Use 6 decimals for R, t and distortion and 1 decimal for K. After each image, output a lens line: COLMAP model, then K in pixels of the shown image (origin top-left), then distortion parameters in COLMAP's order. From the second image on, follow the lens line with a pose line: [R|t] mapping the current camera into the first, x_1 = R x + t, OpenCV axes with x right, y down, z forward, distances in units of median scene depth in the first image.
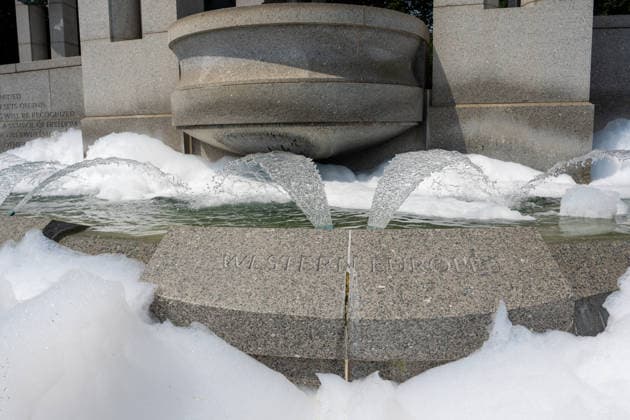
lens RADIAL K [[508.5, 0, 315.0], [0, 508.5, 210.0], [0, 0, 1]] dist [-0.076214, 0.001964]
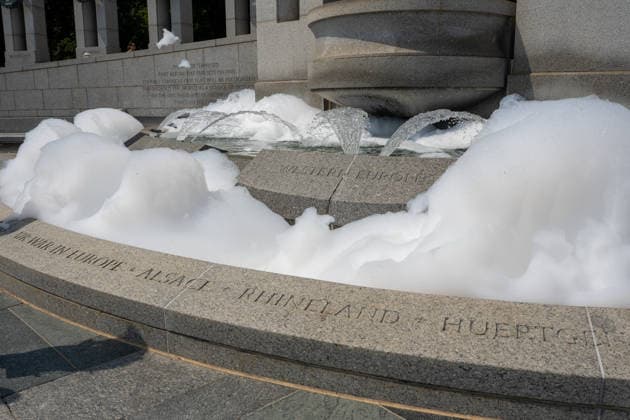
lens RADIAL K [[508.5, 0, 315.0], [0, 508.5, 210.0], [0, 0, 1]] dist [-0.076214, 0.001964]
pose [[0.926052, 0.090794, -0.366311, 0.278236], [-0.065723, 0.994596, 0.080370, 0.046790], [0.371629, -0.050351, 0.927015, -0.272503]]
